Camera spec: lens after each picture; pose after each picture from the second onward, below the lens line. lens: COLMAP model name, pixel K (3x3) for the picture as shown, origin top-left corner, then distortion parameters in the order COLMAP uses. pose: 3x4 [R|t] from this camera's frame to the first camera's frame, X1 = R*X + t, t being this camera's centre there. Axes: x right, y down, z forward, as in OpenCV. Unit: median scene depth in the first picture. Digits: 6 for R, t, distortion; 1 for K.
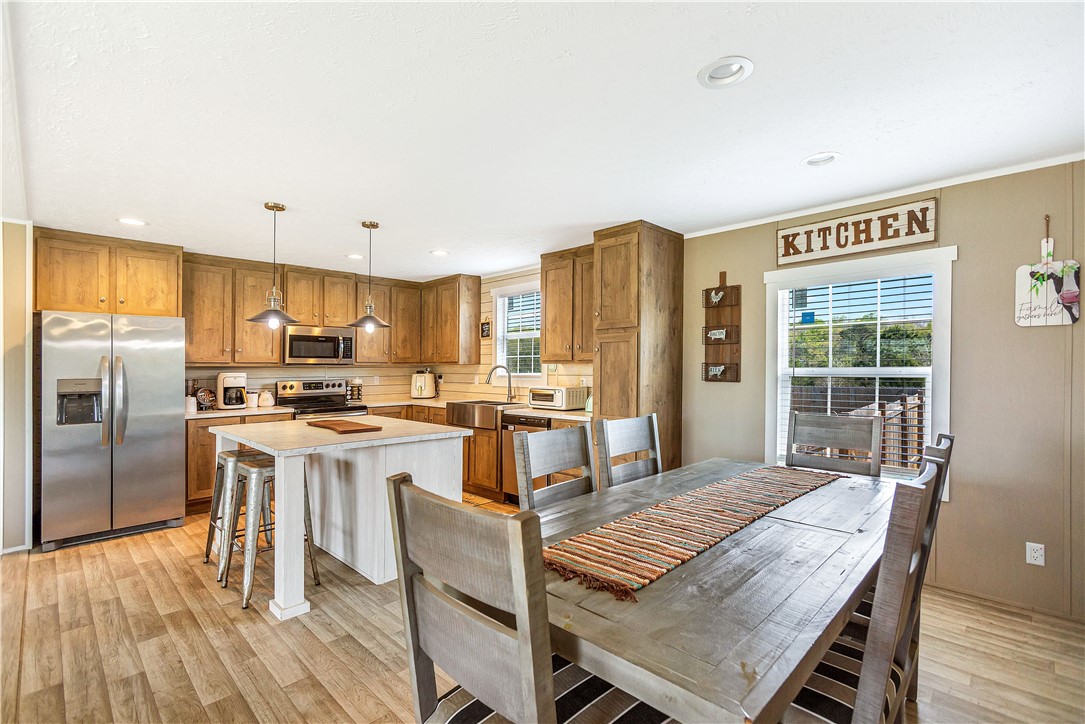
lens RADIAL K [[484.7, 0, 536.4], [0, 484.7, 367.0], [0, 0, 1]] dist [-0.000009, 0.007605]
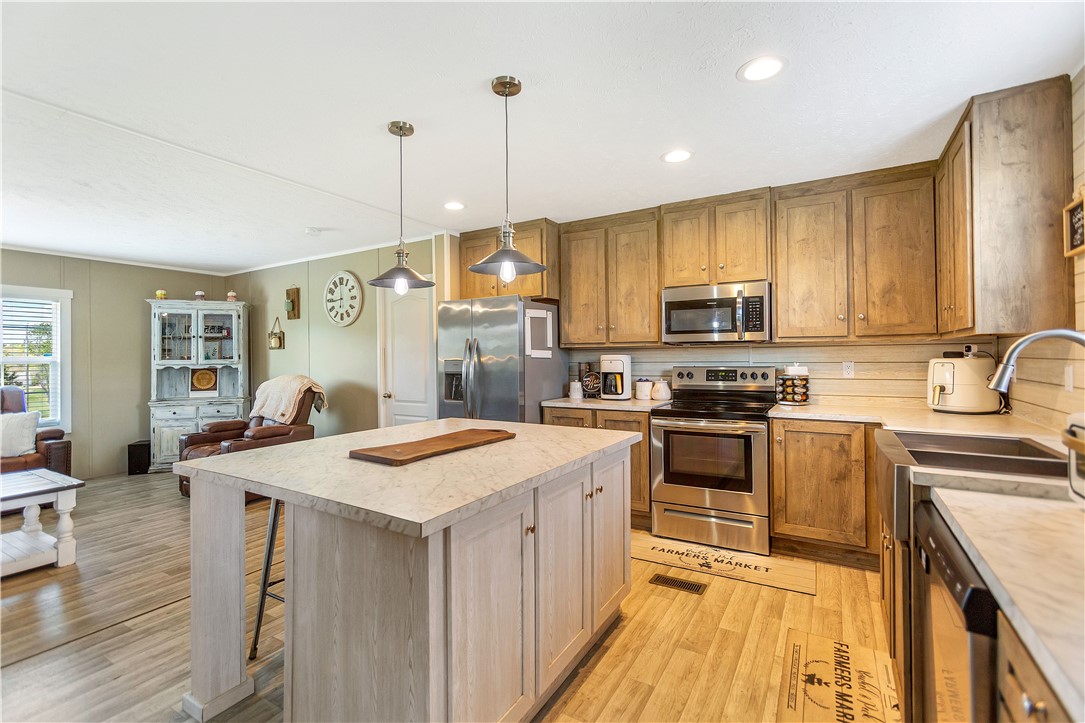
lens RADIAL K [[480.1, 0, 564.8], [0, 480.1, 351.7], [0, 0, 1]] dist [-0.013780, 0.000450]
pose [[0.251078, -0.002556, -0.967964, 0.149171], [0.009278, 0.999957, -0.000234, 0.006134], [0.967922, -0.008922, 0.251091, 0.745642]]
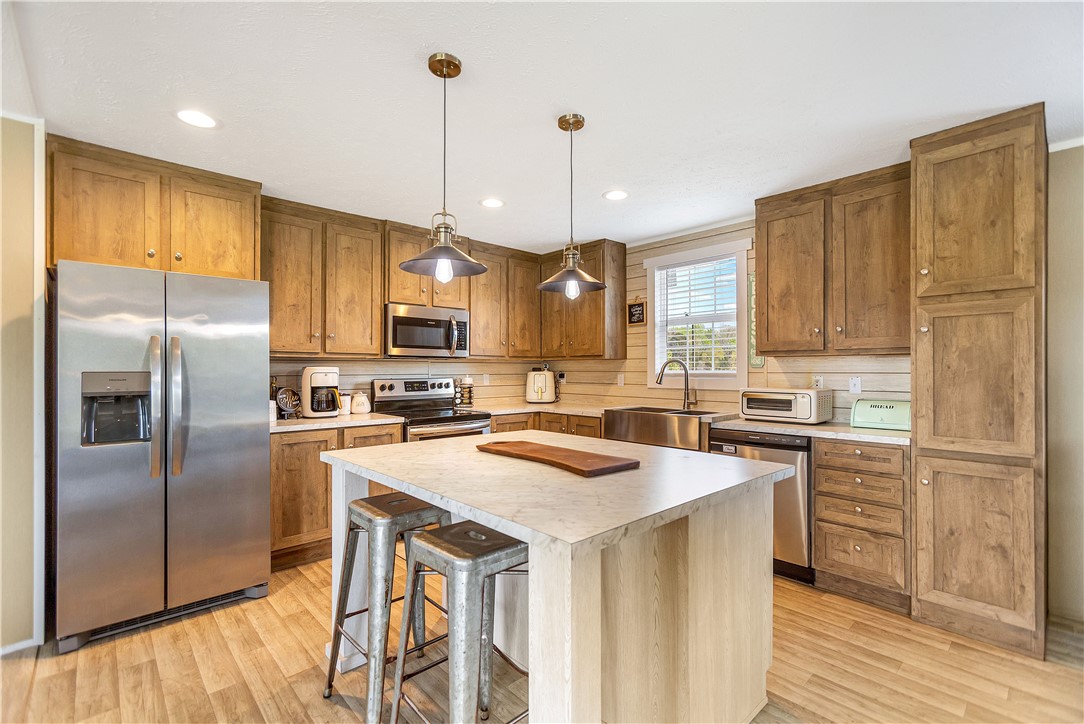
lens RADIAL K [[482.3, 0, 542.8], [0, 482.3, 372.2], [0, 0, 1]] dist [-0.002346, 0.007109]
pose [[0.999094, 0.004575, -0.042301, -0.276008], [-0.004318, 0.999972, 0.006172, 0.014284], [0.042328, -0.005984, 0.999086, 0.305499]]
